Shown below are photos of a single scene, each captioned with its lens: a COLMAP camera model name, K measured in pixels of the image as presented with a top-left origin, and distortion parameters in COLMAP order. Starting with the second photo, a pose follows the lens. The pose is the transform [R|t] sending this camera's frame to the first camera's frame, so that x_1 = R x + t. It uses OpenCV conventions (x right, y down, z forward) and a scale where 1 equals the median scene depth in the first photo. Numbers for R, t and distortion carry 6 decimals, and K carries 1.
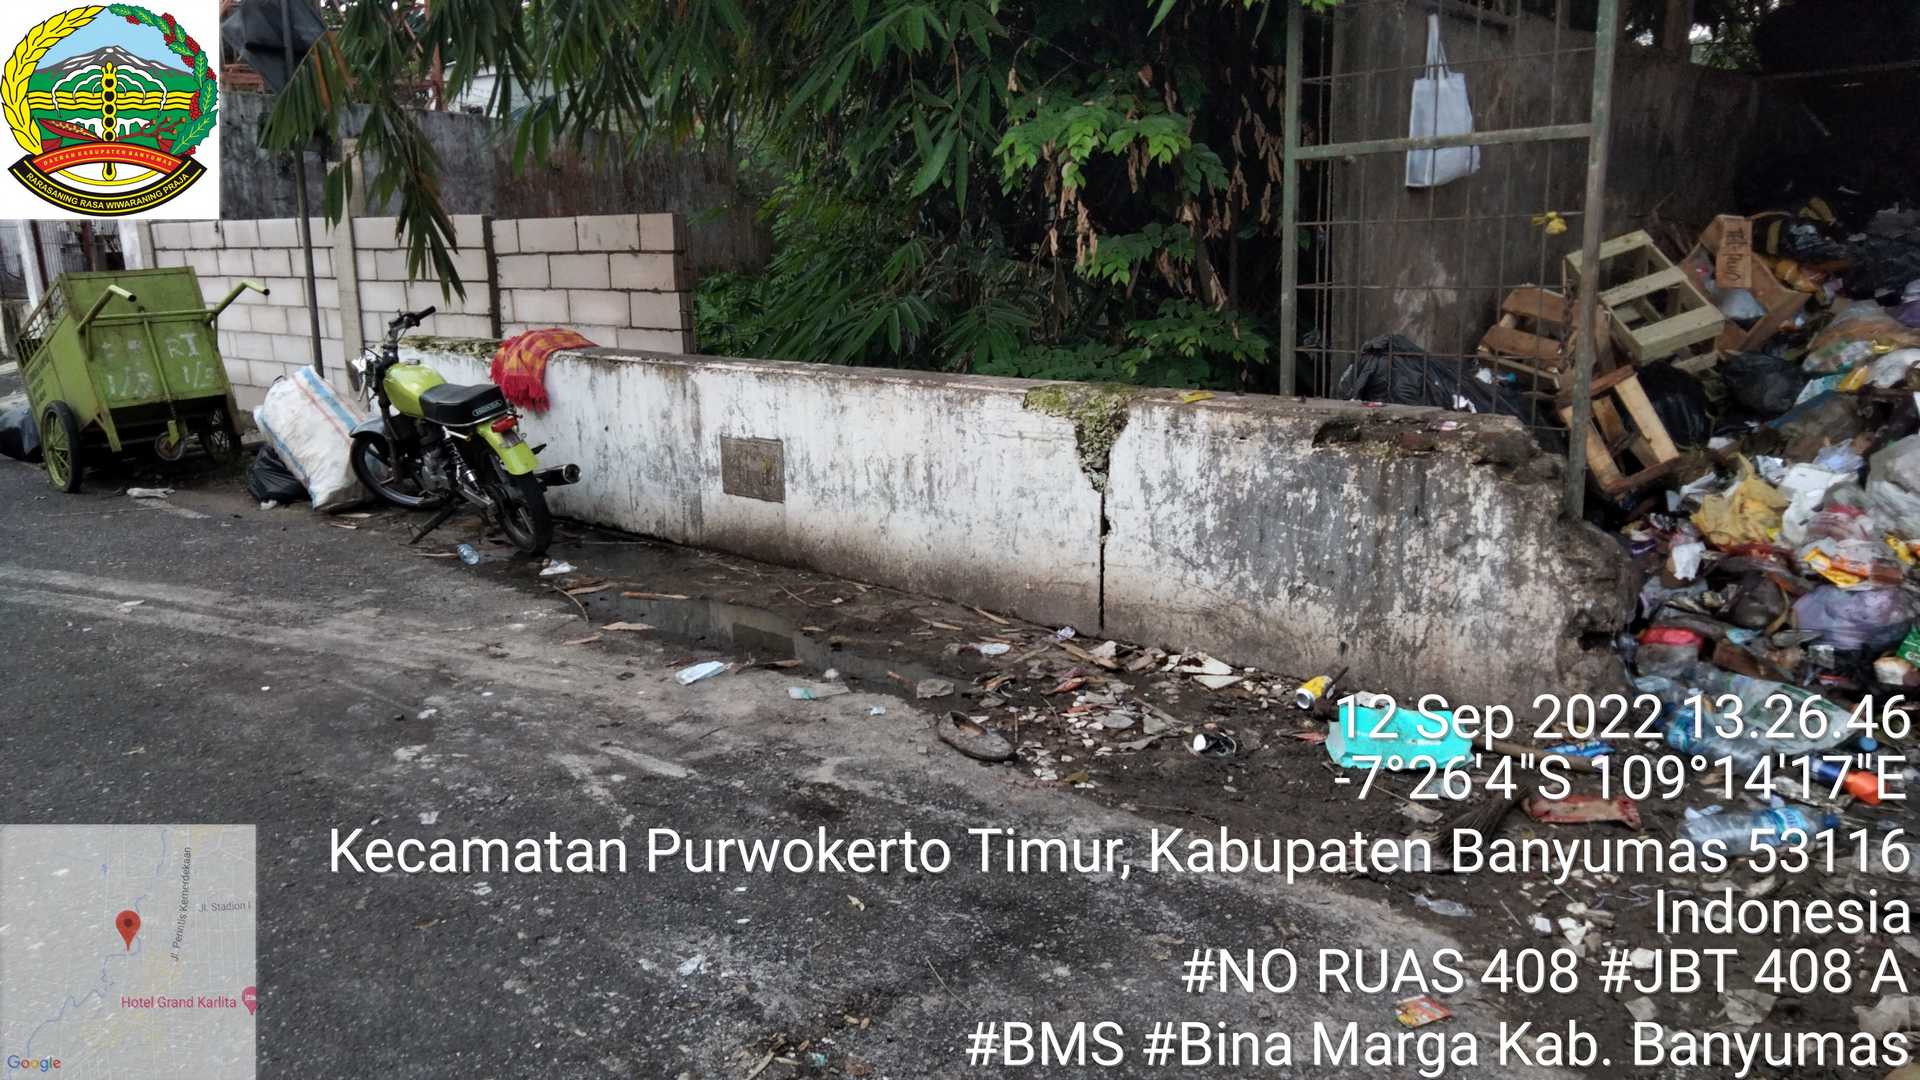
lens RADIAL K [[1470.7, 0, 955.6], [0, 1470.7, 586.9], [0, 0, 1]] dist [0.056932, -0.056418]
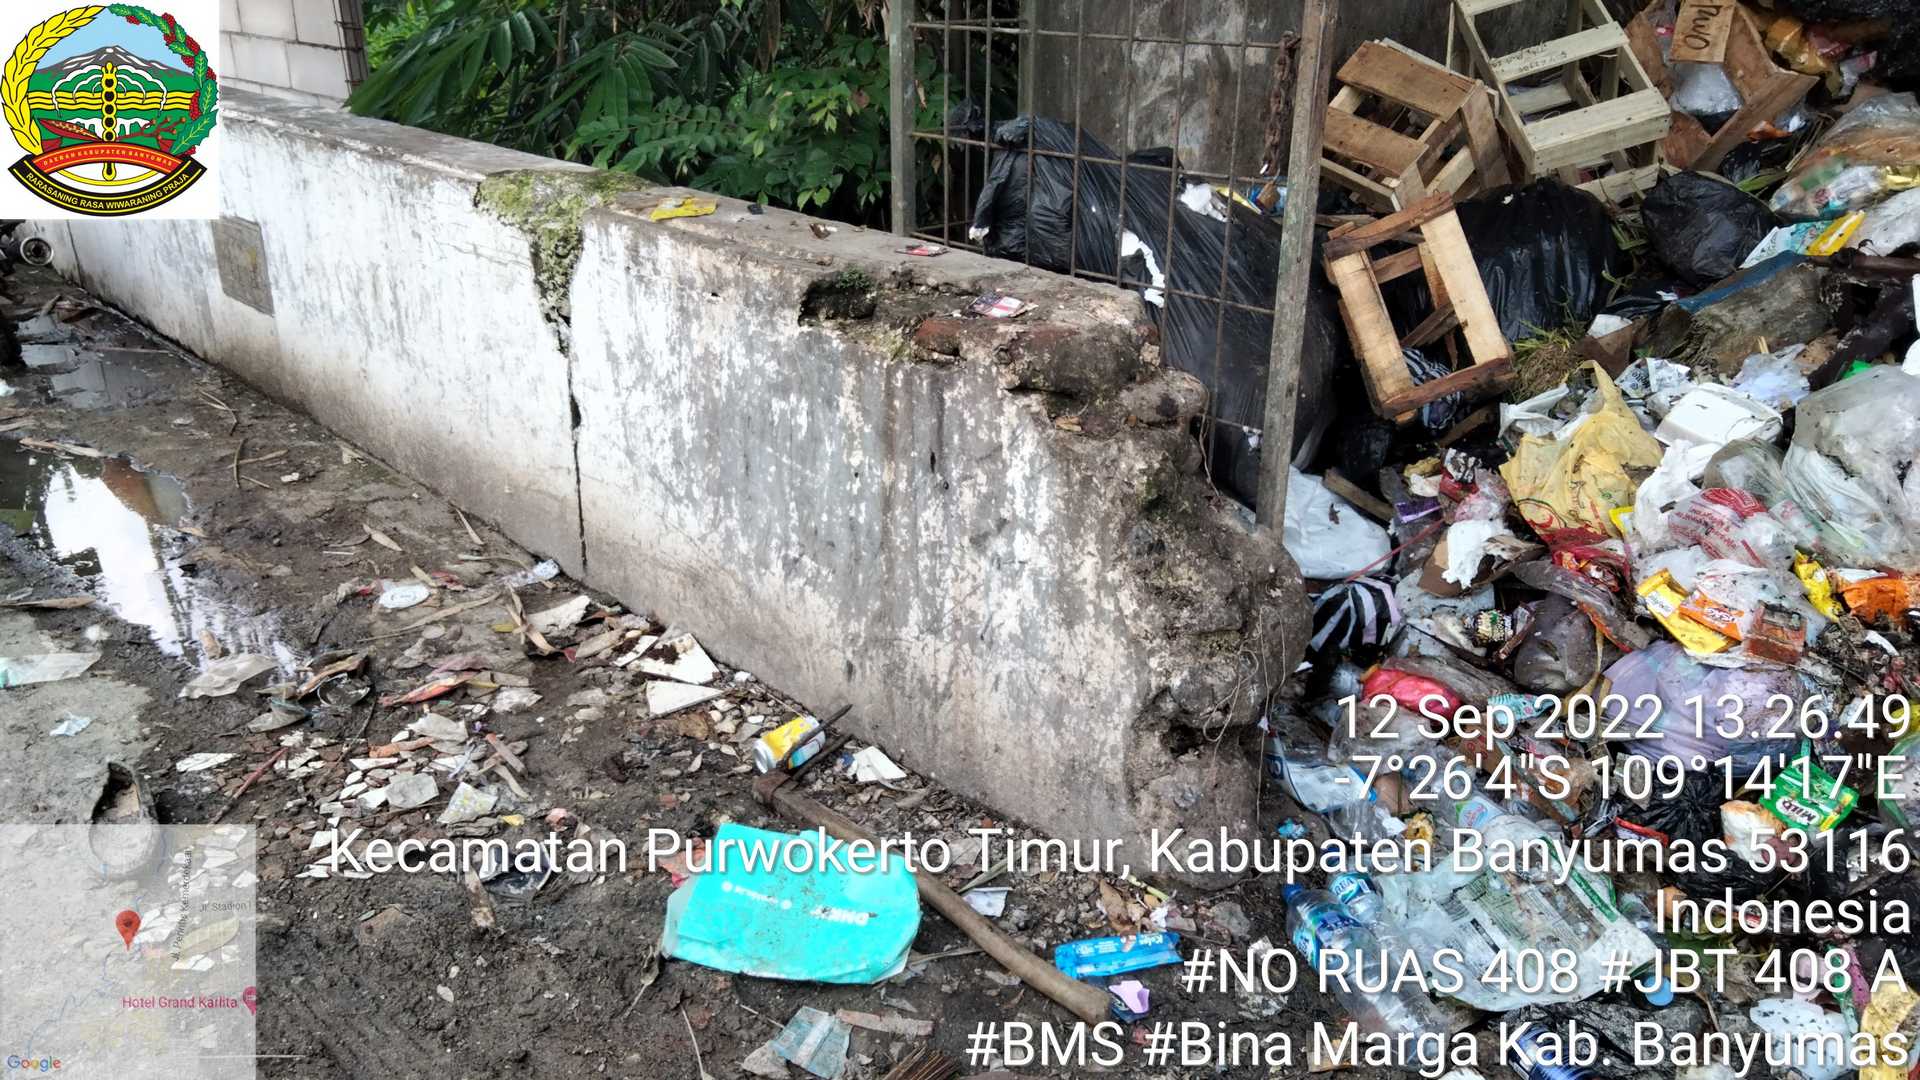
lens RADIAL K [[1470.7, 0, 955.6], [0, 1470.7, 586.9], [0, 0, 1]] dist [0.056932, -0.056418]
pose [[0.997235, 0.062892, -0.039576, 0.319732], [-0.055409, 0.984246, 0.167896, -0.090886], [0.049511, -0.165239, 0.985010, 0.421824]]
